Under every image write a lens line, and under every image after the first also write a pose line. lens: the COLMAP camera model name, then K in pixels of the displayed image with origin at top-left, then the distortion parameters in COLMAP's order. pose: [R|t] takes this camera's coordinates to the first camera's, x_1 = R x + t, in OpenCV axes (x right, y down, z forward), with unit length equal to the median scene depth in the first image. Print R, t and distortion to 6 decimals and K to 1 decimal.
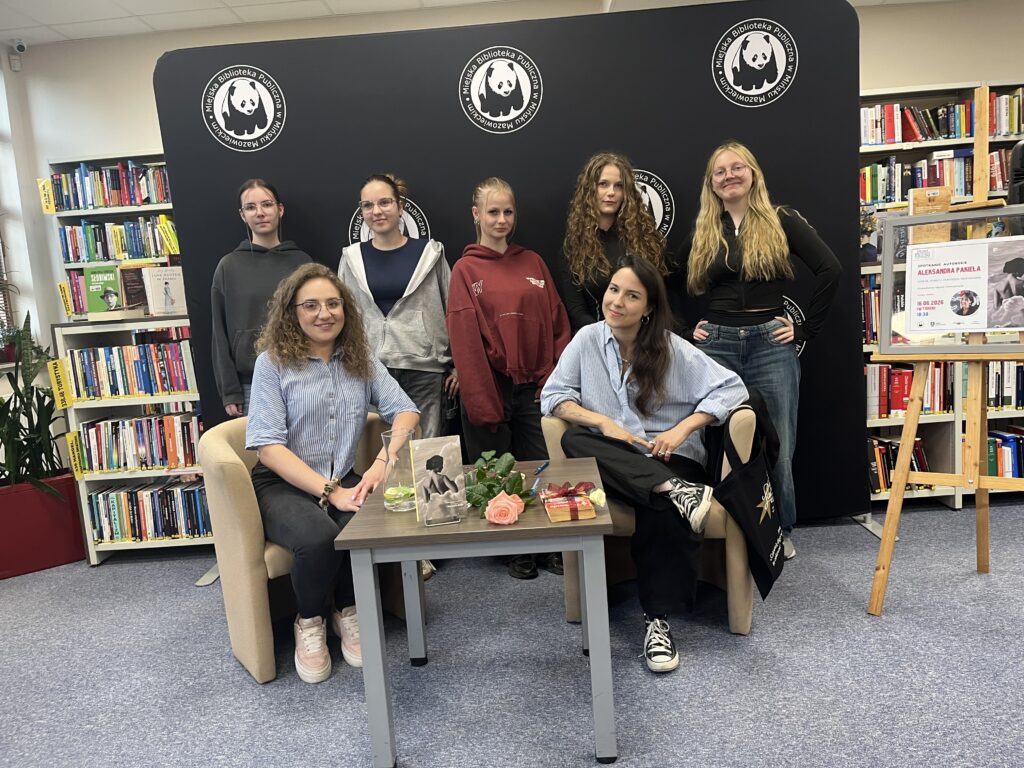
lens RADIAL K [[775.8, 0, 540.5], [0, 775.8, 387.9], [0, 0, 1]] dist [0.010364, 0.003451]
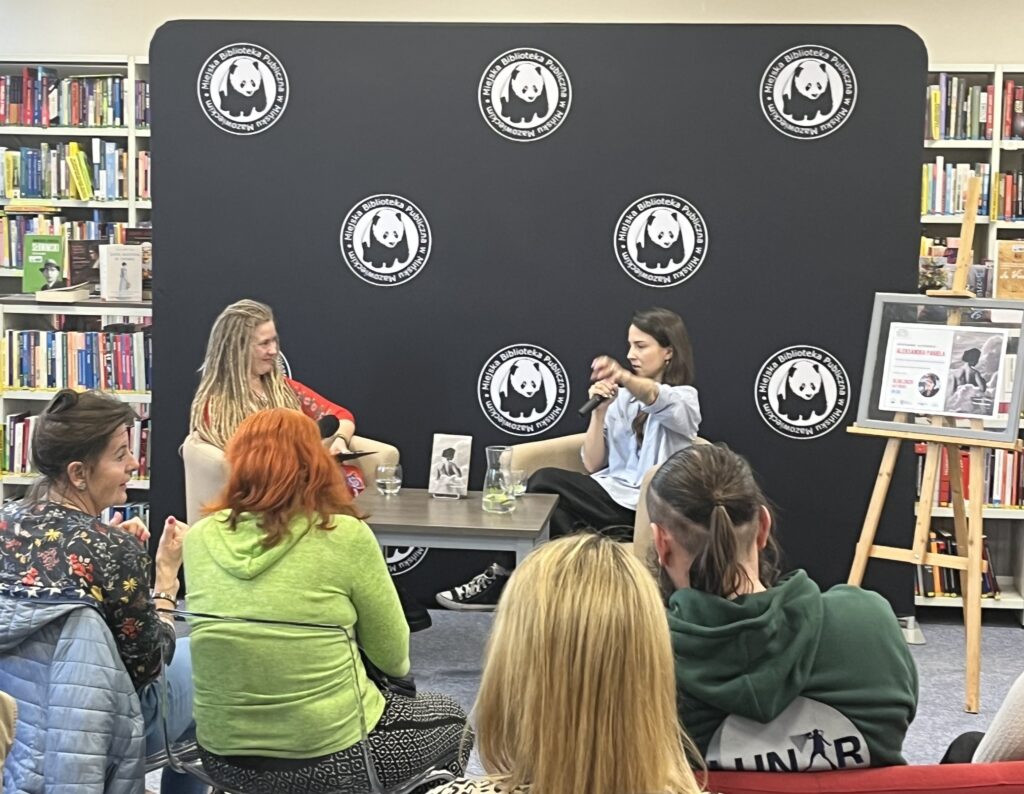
lens RADIAL K [[1634.4, 0, 512.0], [0, 1634.4, 397.0], [0, 0, 1]] dist [0.018116, 0.056638]
pose [[0.991410, 0.100897, -0.083219, 0.114158], [-0.103076, 0.994423, -0.022307, 0.008180], [0.080505, 0.030694, 0.996282, -0.789292]]
